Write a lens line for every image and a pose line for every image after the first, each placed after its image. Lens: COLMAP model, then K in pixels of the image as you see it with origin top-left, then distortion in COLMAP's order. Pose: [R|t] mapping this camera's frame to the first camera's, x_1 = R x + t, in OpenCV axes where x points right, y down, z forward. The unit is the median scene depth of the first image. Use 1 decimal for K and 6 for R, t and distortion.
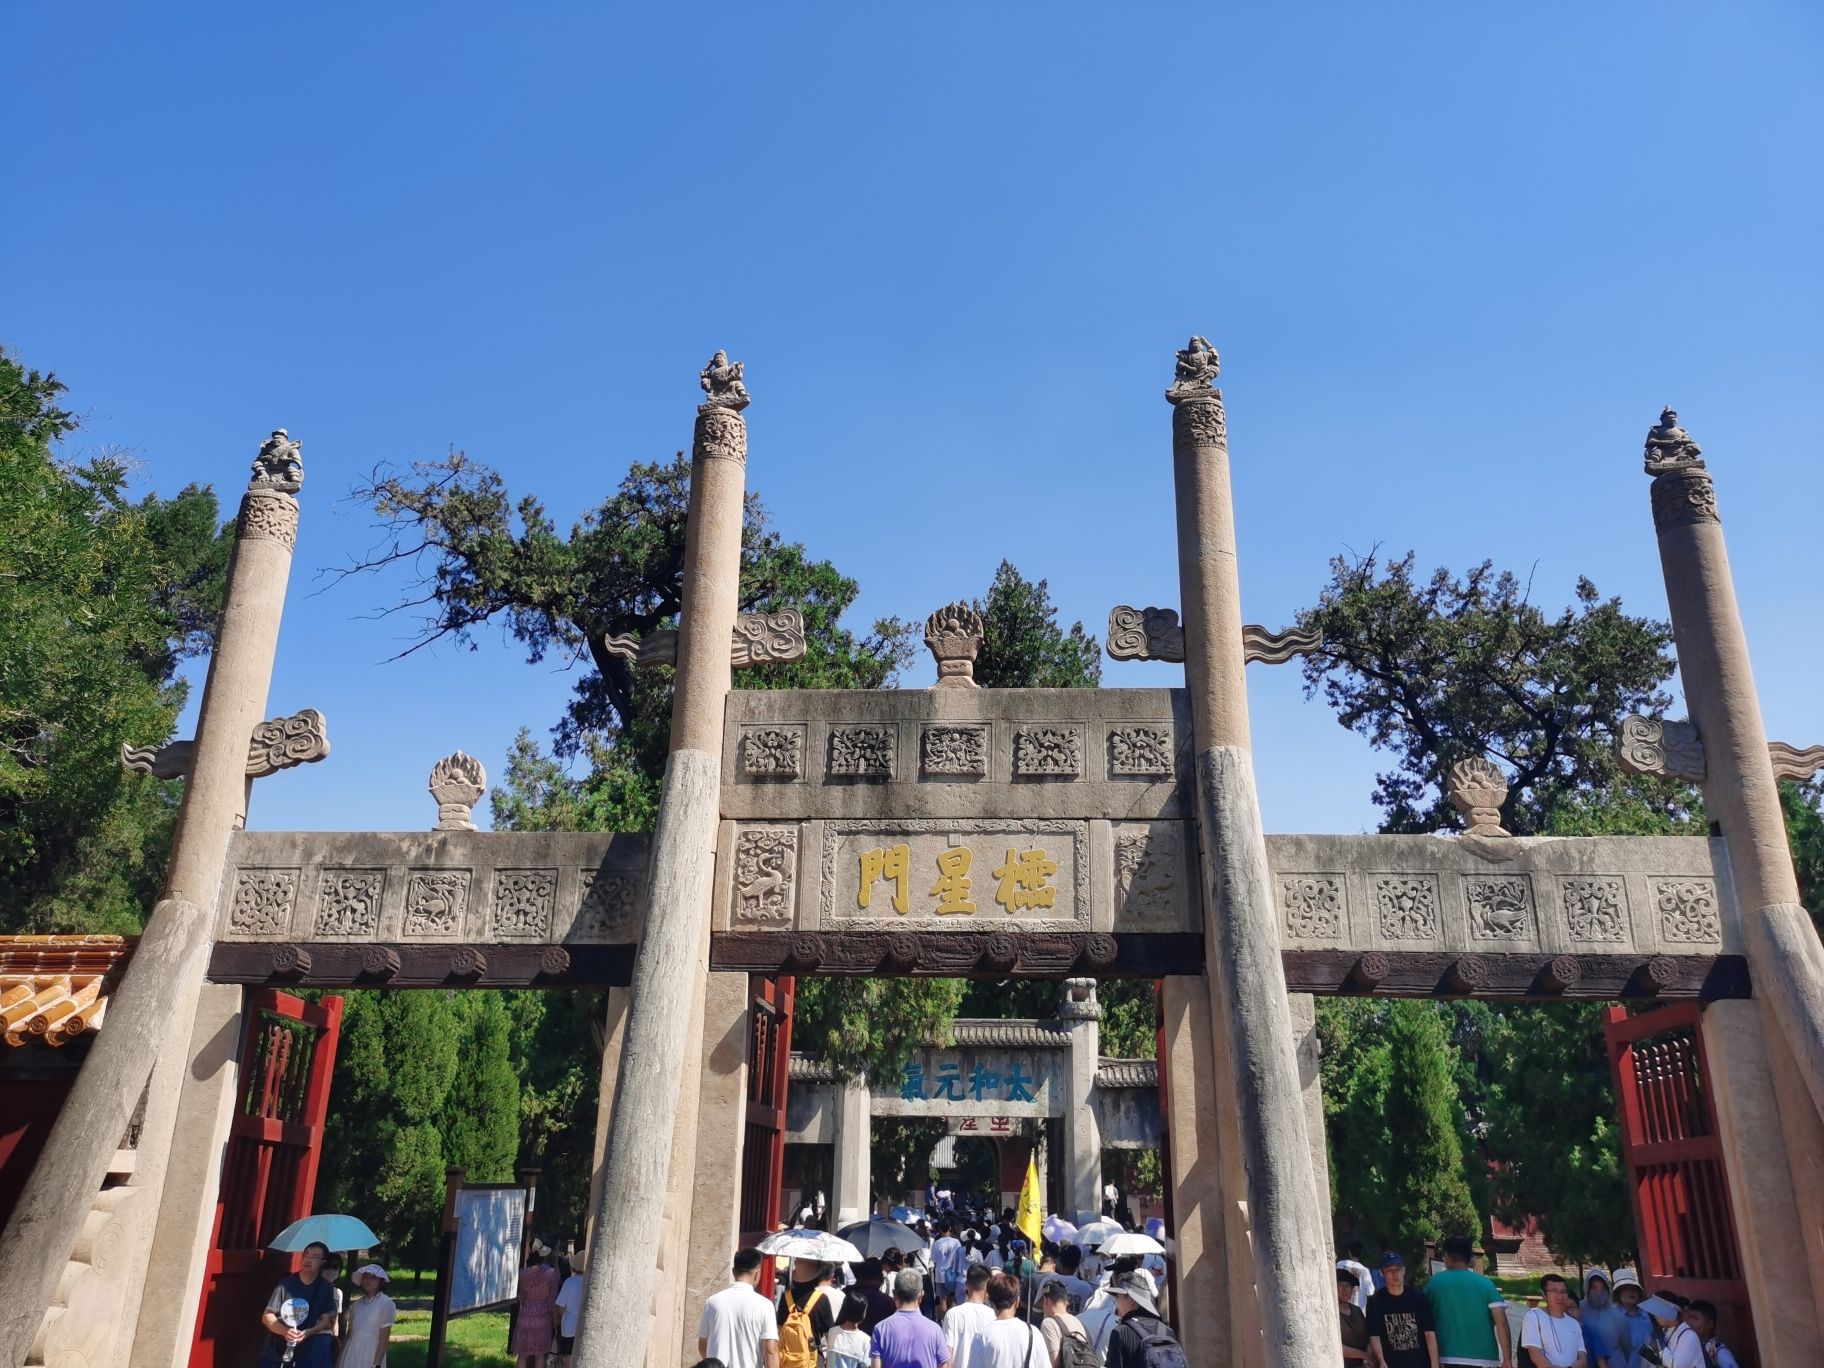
lens RADIAL K [[1435.5, 0, 912.0], [0, 1435.5, 684.0], [0, 0, 1]] dist [0.046406, 0.003126]
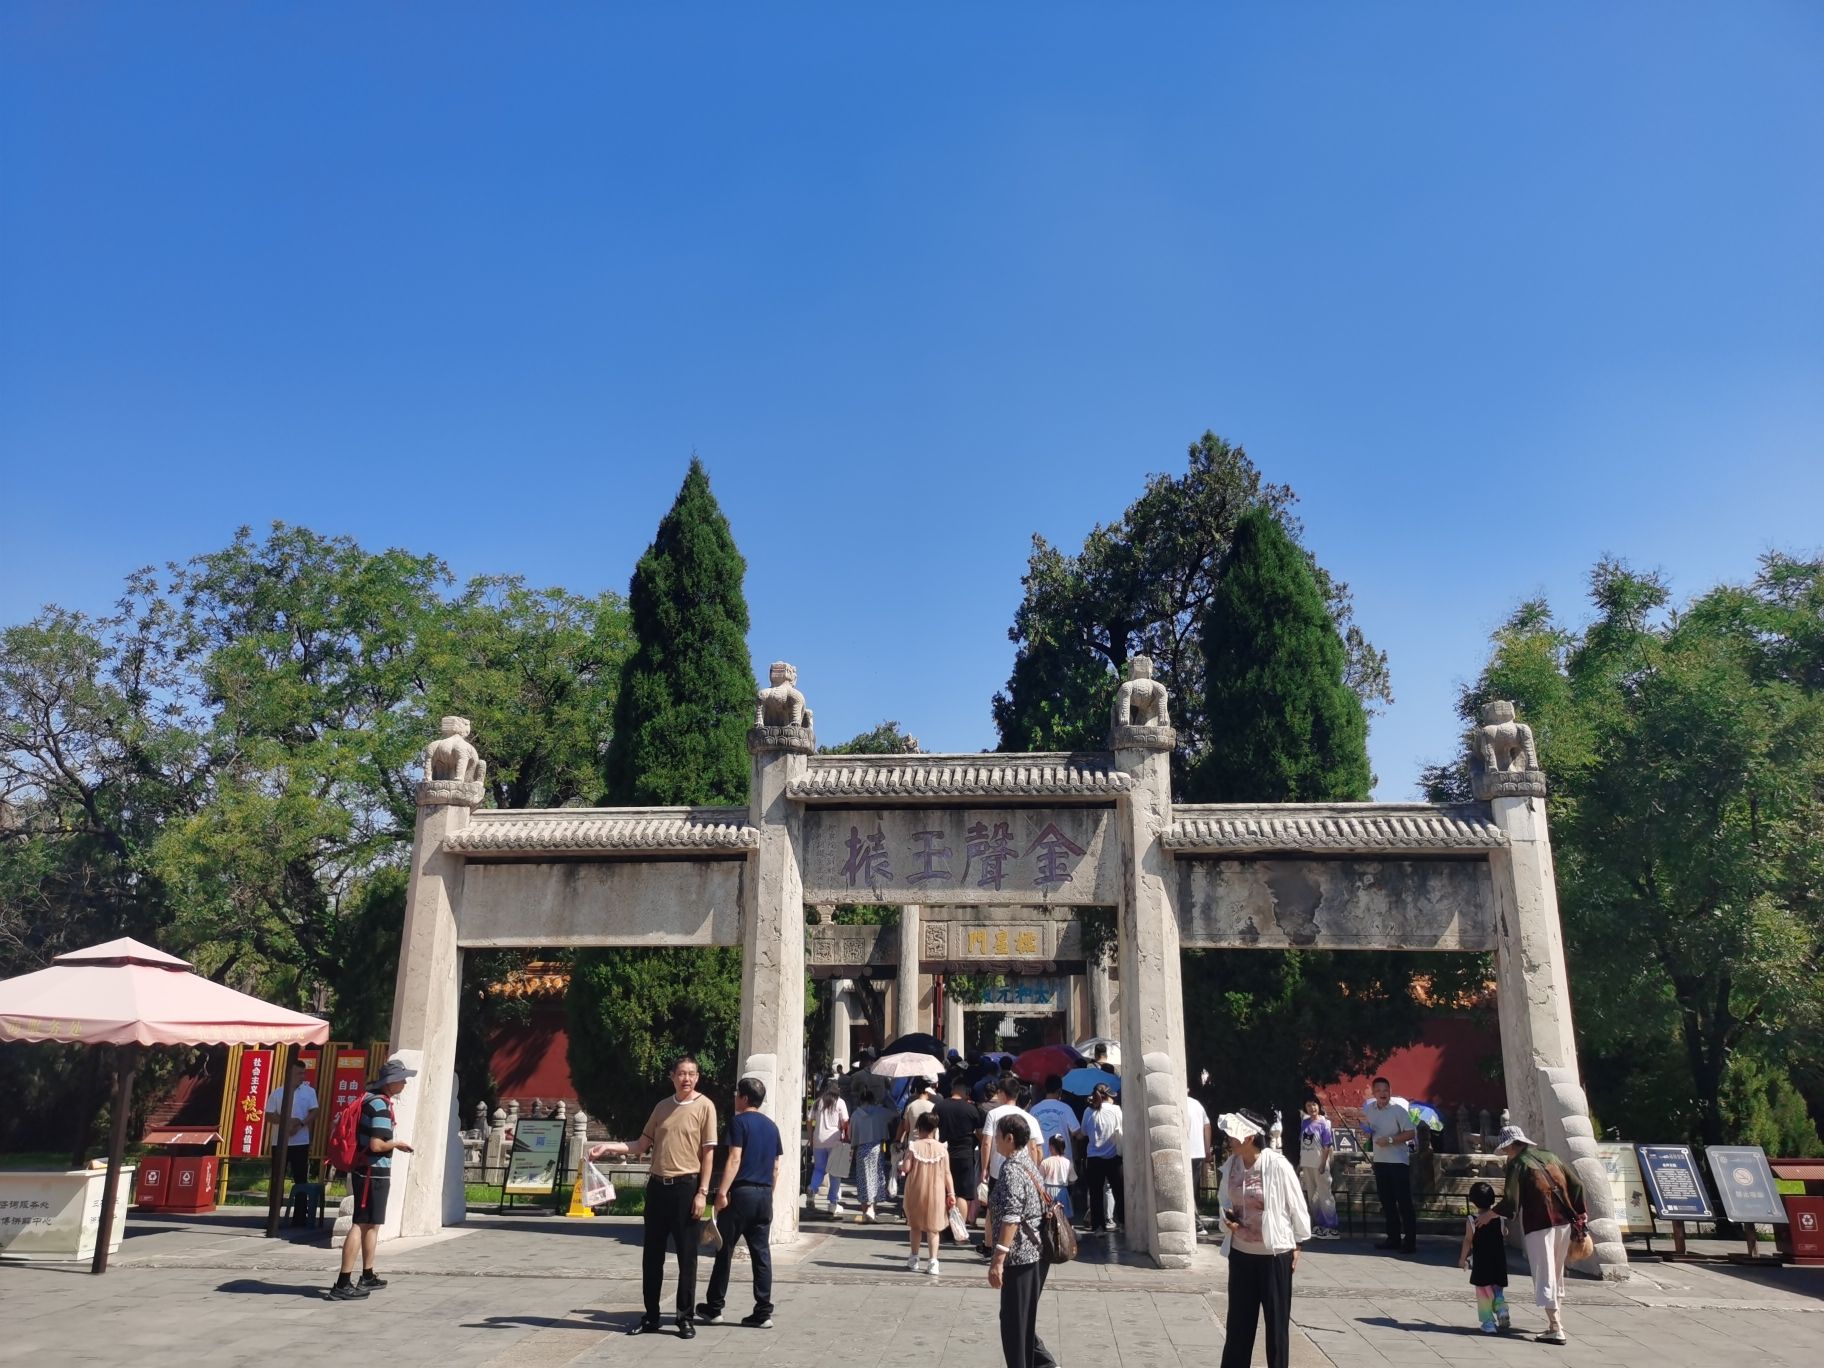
lens RADIAL K [[1435.5, 0, 912.0], [0, 1435.5, 684.0], [0, 0, 1]] dist [0.046406, 0.003126]
pose [[0.998928, -0.020319, -0.041596, -0.019715], [0.023698, 0.996316, 0.082423, -0.619107], [0.039768, -0.083320, 0.995729, -1.836559]]
